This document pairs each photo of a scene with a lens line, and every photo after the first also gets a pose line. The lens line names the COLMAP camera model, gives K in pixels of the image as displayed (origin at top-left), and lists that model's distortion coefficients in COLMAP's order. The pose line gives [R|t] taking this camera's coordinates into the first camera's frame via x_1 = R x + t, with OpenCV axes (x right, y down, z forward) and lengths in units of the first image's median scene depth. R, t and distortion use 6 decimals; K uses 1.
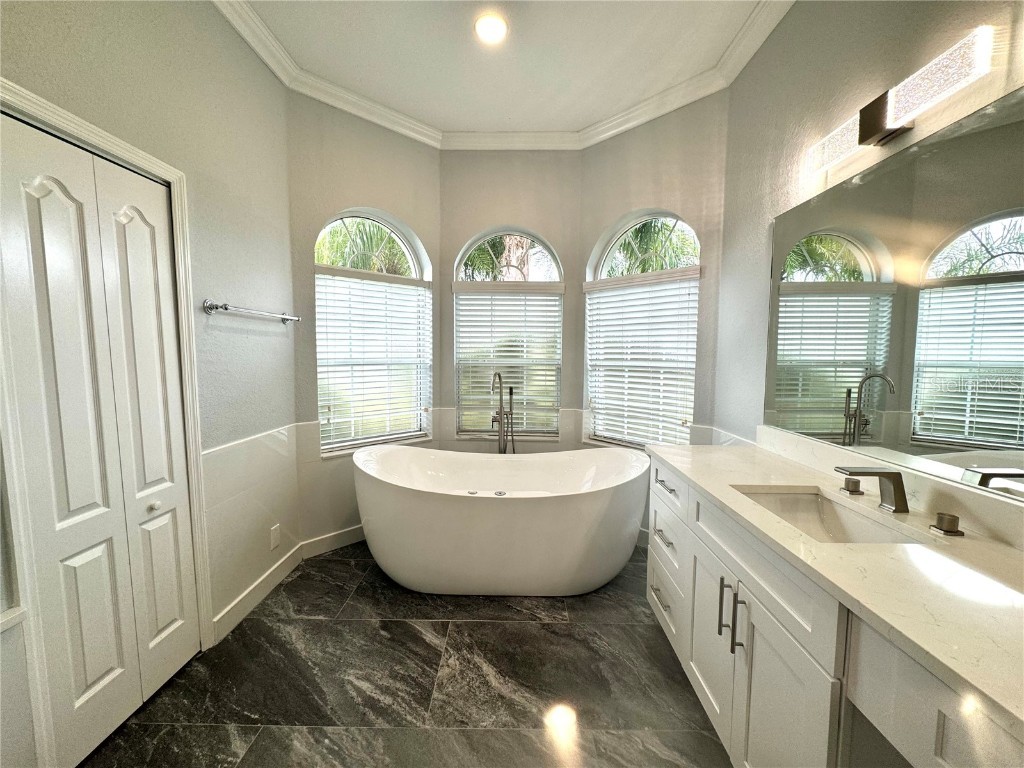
lens RADIAL K [[413.1, 0, 514.0], [0, 413.1, 383.1], [0, 0, 1]] dist [-0.000086, 0.000613]
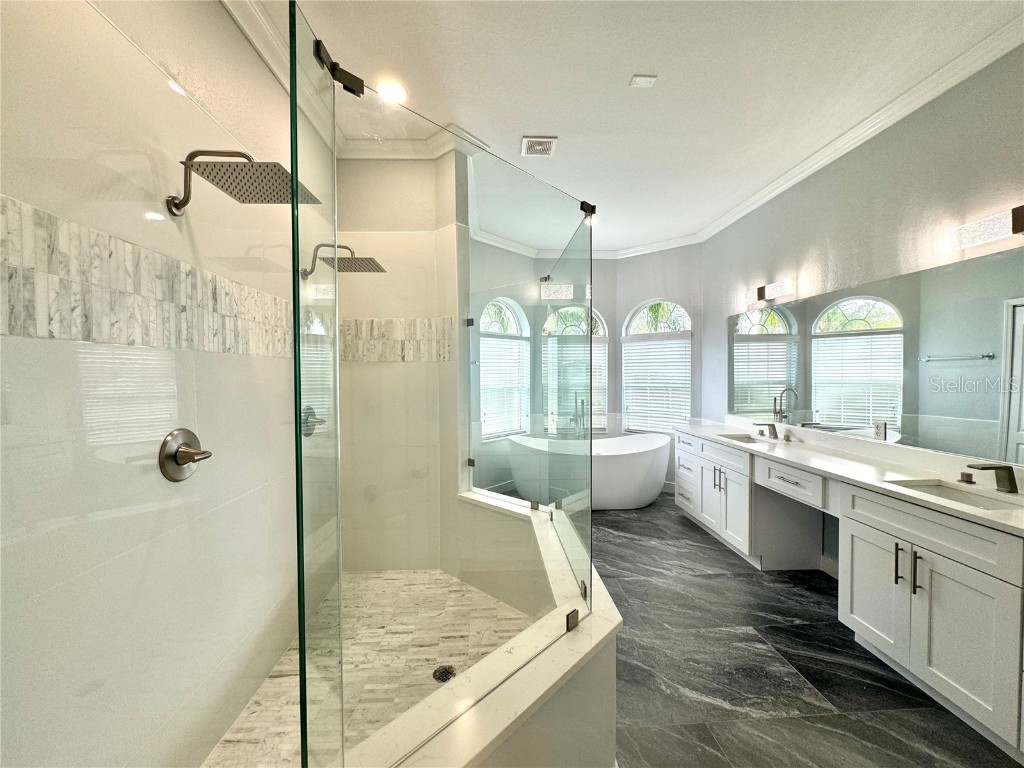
lens RADIAL K [[413.1, 0, 514.0], [0, 413.1, 383.1], [0, 0, 1]] dist [-0.000086, 0.000613]
pose [[0.997573, -0.016903, 0.067542, -0.448333], [0.020053, 0.998730, -0.046226, 0.013515], [-0.066675, 0.047468, 0.996645, -0.745974]]
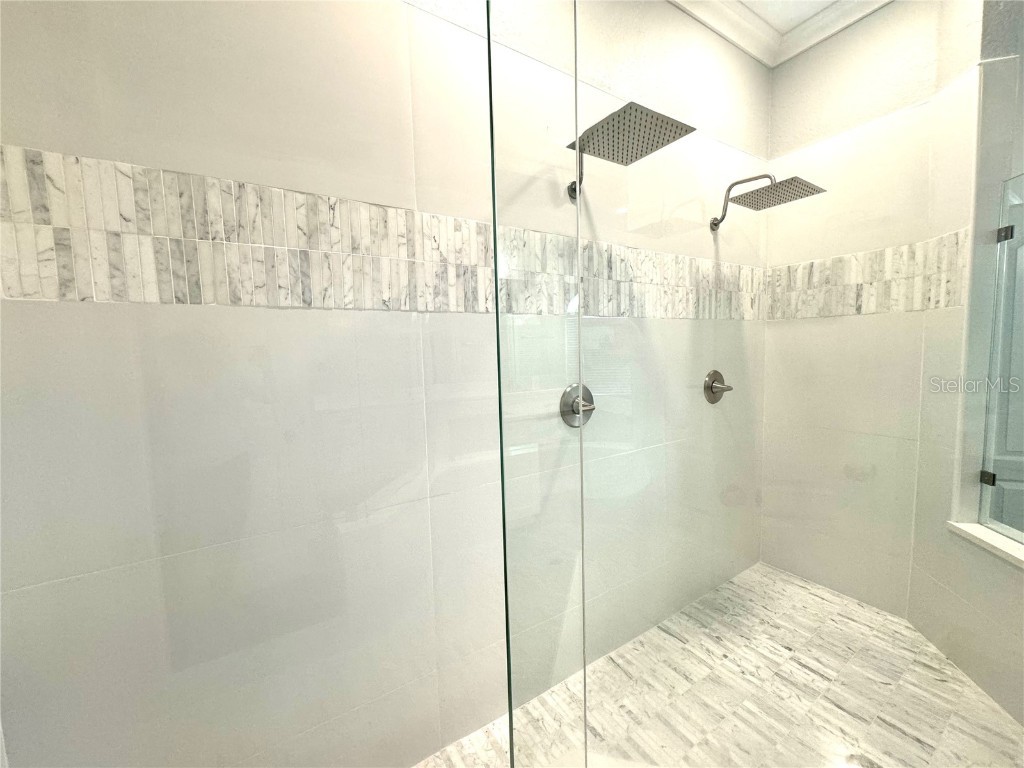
lens RADIAL K [[413.1, 0, 514.0], [0, 413.1, 383.1], [0, 0, 1]] dist [-0.000086, 0.000613]
pose [[0.556046, 0.046264, -0.829863, -0.337667], [-0.024815, 0.998929, 0.039063, 0.017466], [0.830781, -0.001128, 0.556598, -0.547430]]
